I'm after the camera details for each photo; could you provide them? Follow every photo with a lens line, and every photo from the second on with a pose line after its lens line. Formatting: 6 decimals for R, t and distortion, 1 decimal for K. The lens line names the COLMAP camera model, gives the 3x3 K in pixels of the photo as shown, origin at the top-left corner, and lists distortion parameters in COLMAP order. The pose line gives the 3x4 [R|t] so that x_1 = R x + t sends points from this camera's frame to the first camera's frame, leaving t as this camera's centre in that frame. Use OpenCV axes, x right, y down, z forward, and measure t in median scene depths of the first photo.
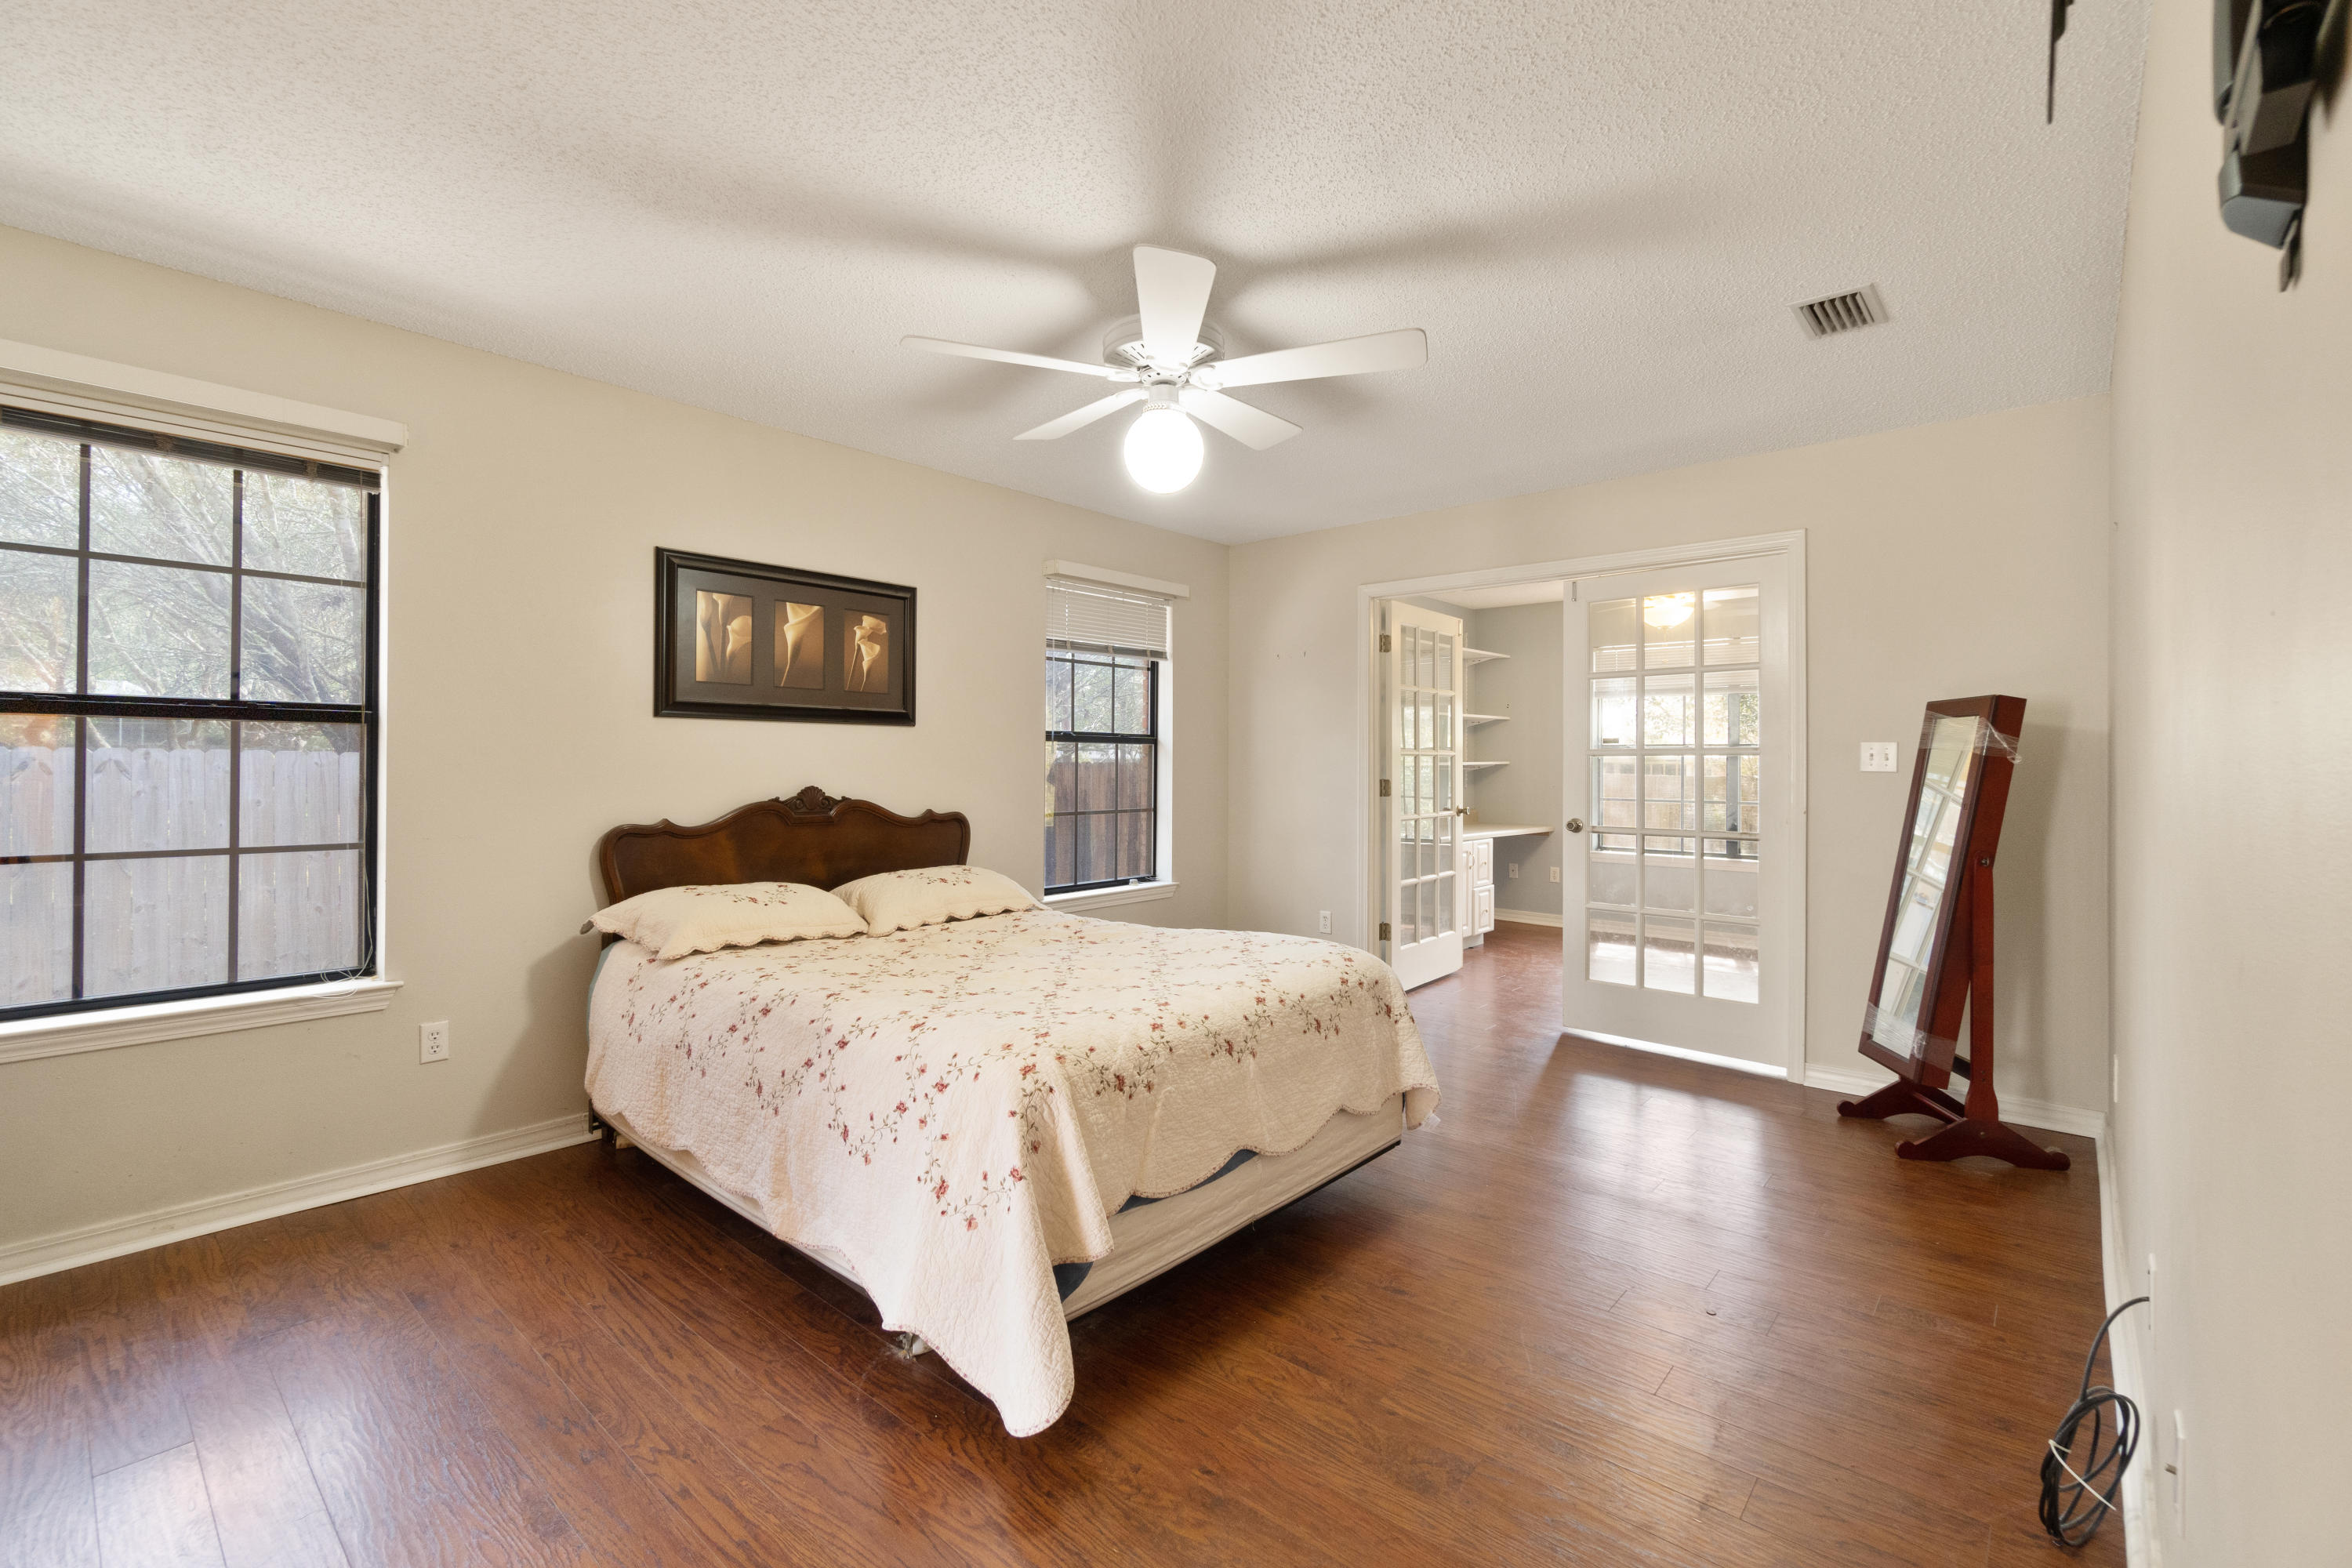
lens RADIAL K [[1026.6, 0, 1162.9], [0, 1026.6, 771.7], [0, 0, 1]] dist [-0.004518, 0.001969]
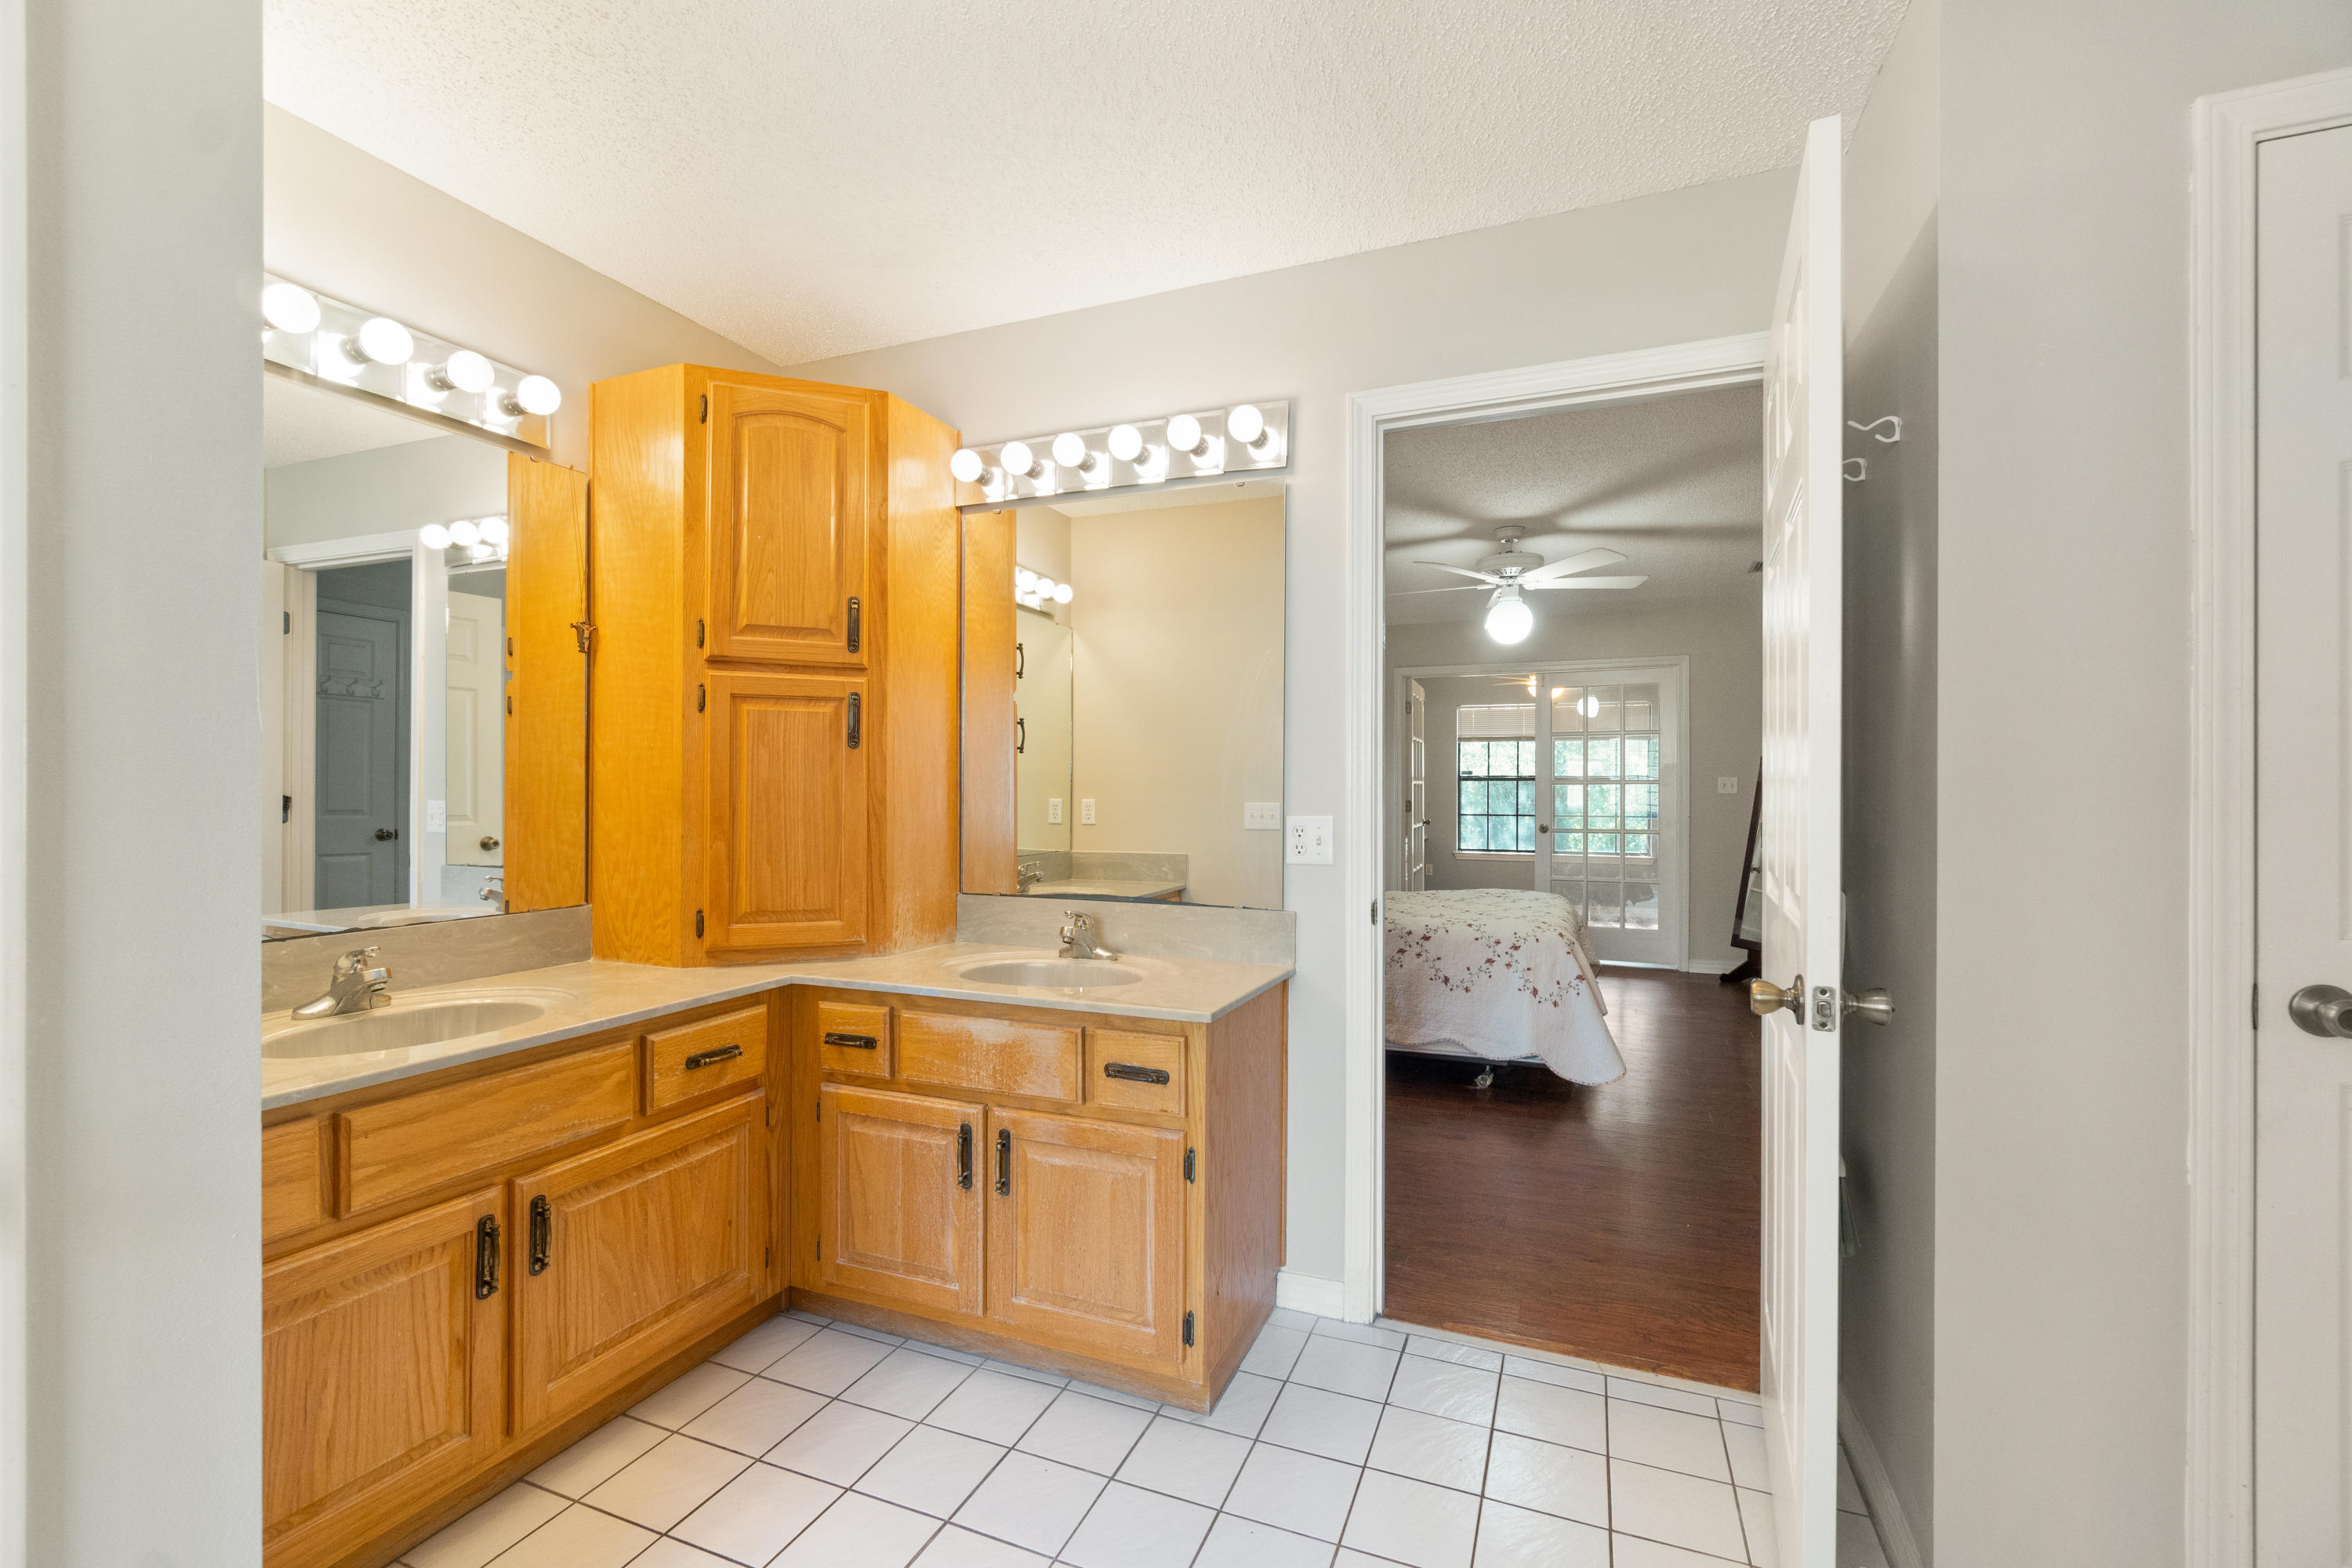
lens RADIAL K [[1026.6, 0, 1170.2], [0, 1026.6, 784.9], [0, 0, 1]] dist [-0.004518, 0.001969]
pose [[0.945964, -0.002040, 0.324264, -1.399157], [0.004736, 0.999960, -0.007524, -0.011881], [-0.324236, 0.008653, 0.945937, -0.676935]]
